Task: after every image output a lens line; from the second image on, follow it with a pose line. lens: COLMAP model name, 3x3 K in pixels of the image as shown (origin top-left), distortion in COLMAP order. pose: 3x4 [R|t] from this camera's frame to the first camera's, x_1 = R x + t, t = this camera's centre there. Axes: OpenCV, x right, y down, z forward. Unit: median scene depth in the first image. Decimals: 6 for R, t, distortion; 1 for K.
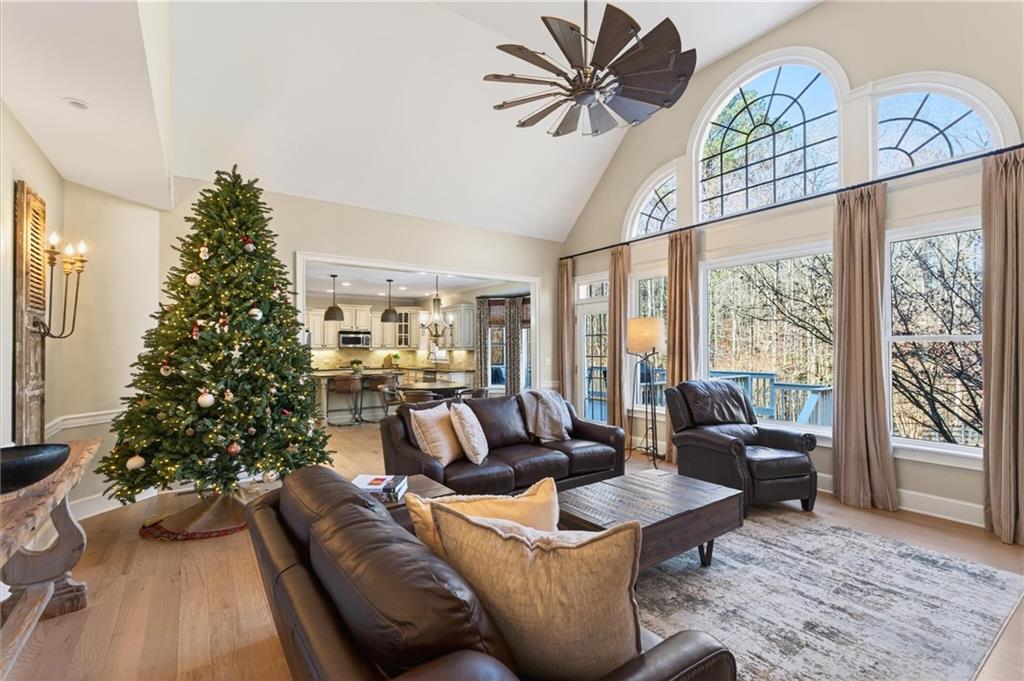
lens RADIAL K [[452.0, 0, 512.0], [0, 452.0, 340.5], [0, 0, 1]] dist [0.012097, 0.000165]
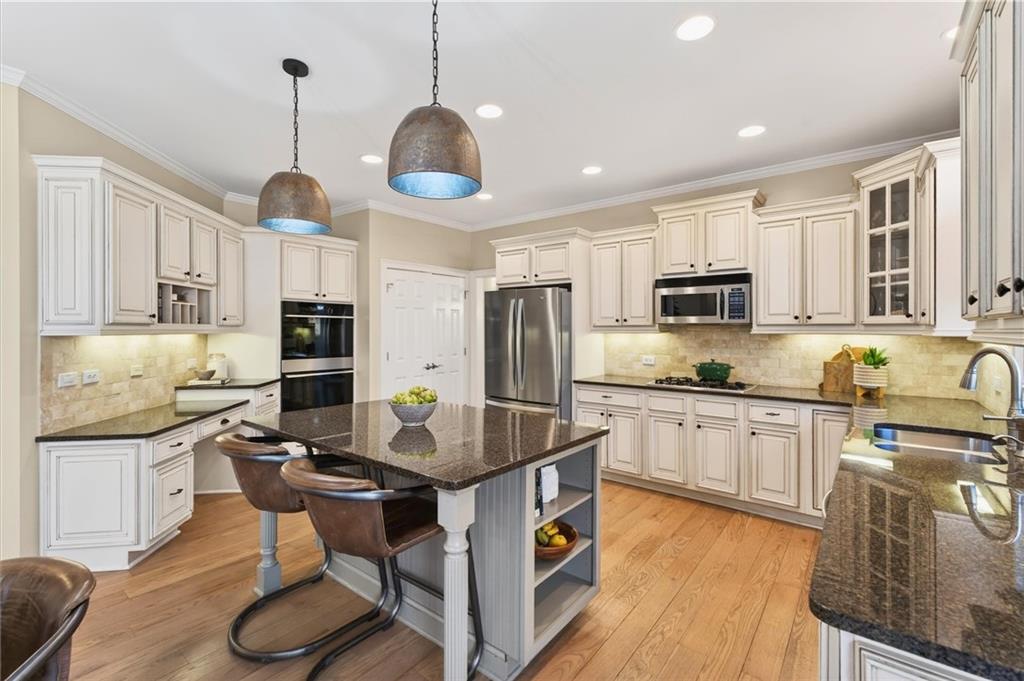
lens RADIAL K [[449.5, 0, 509.9], [0, 449.5, 327.3], [0, 0, 1]] dist [0.004290, 0.000436]
pose [[0.282401, 0.000783, -0.959296, -0.131810], [0.013350, 0.999900, 0.004746, 0.027943], [0.959204, -0.014147, 0.282362, 1.573259]]
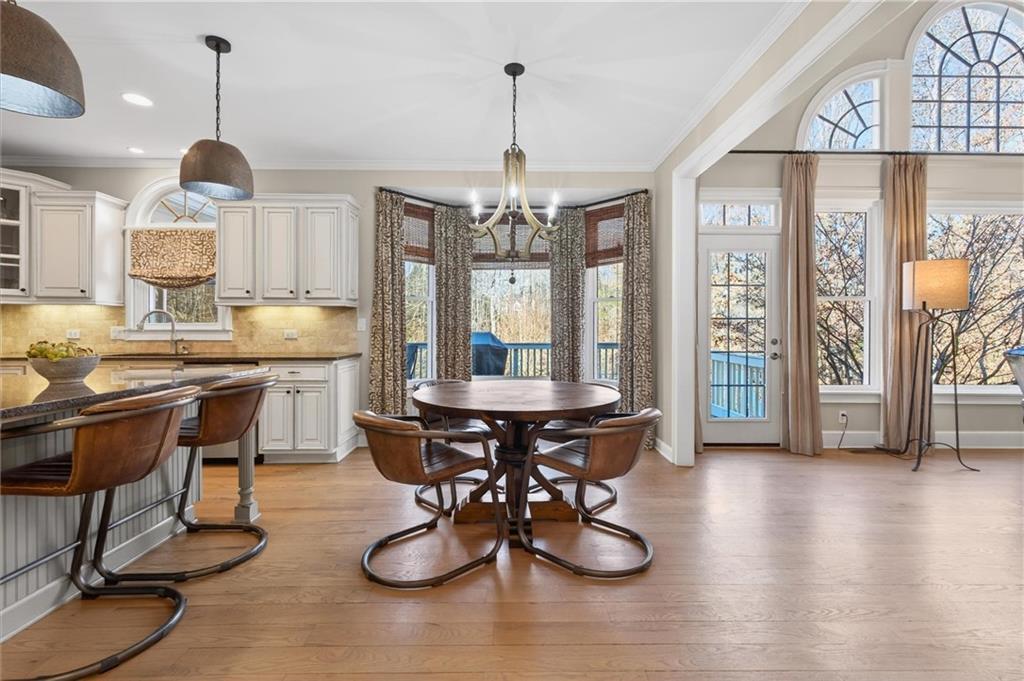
lens RADIAL K [[449.5, 0, 509.9], [0, 449.5, 327.3], [0, 0, 1]] dist [0.004290, 0.000436]
pose [[0.560622, 0.007217, 0.828040, -0.648876], [-0.018397, 0.999824, 0.003741, 0.064988], [-0.827867, -0.017331, 0.560656, 1.117914]]
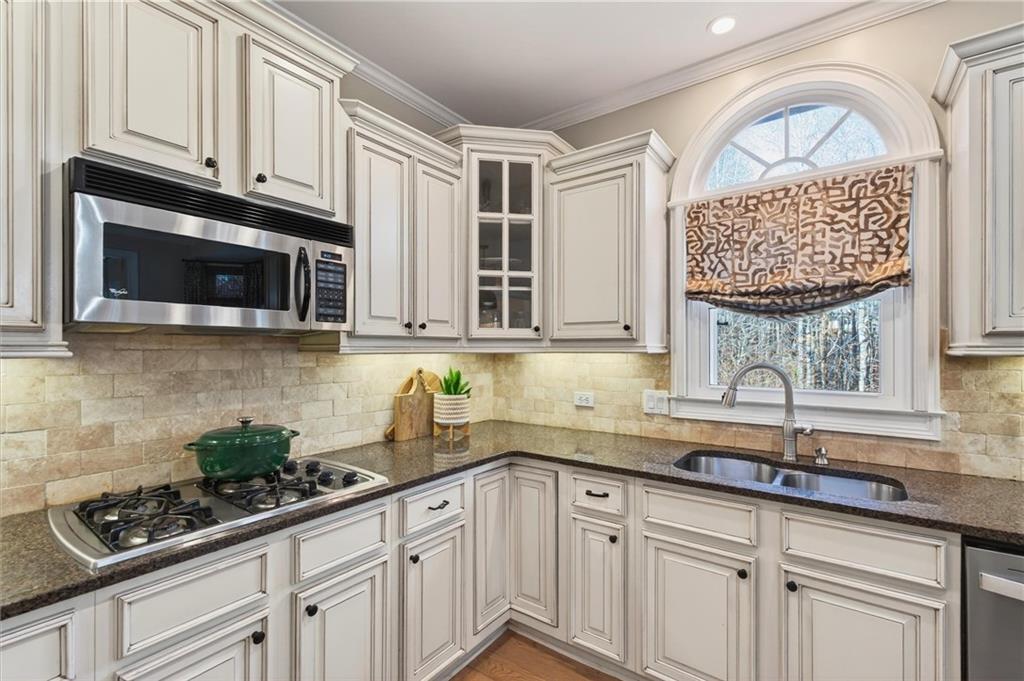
lens RADIAL K [[442.9, 0, 510.7], [0, 442.9, 348.7], [0, 0, 1]] dist [-0.000032, -0.000004]
pose [[0.946443, 0.003919, 0.322846, -0.646319], [-0.008391, 0.999887, 0.012462, 0.036375], [-0.322761, -0.014504, 0.946369, 1.762926]]
